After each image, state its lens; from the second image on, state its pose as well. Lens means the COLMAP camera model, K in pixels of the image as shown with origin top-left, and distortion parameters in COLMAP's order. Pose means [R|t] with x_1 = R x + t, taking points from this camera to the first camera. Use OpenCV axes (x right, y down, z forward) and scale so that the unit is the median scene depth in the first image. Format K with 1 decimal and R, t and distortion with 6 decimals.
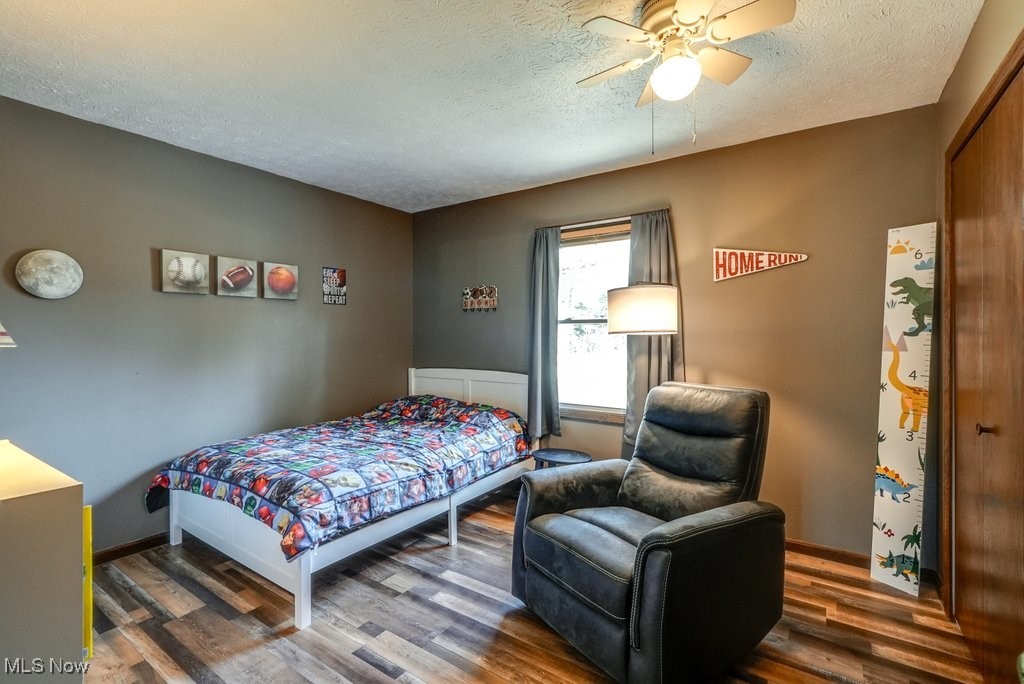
lens RADIAL K [[457.6, 0, 506.5], [0, 457.6, 339.8], [0, 0, 1]] dist [-0.010230, 0.002356]
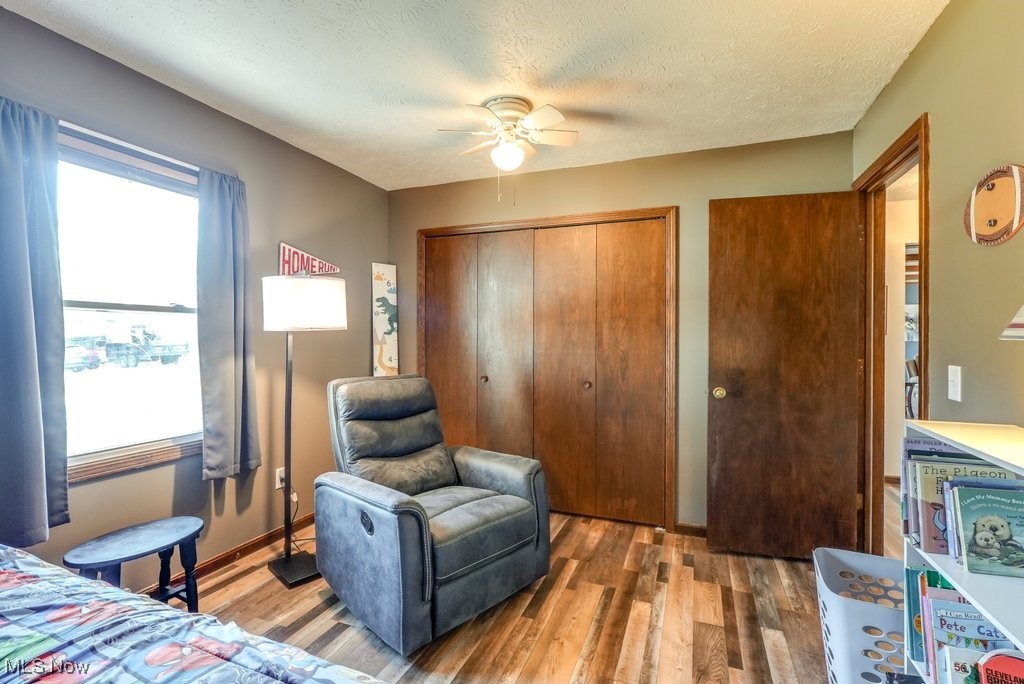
lens RADIAL K [[457.6, 0, 513.4], [0, 457.6, 340.0], [0, 0, 1]] dist [-0.010230, 0.002356]
pose [[-0.213278, 0.002684, 0.976988, -0.719557], [0.012931, 0.999916, 0.000076, 0.014945], [-0.976906, 0.012650, -0.213295, 0.883879]]
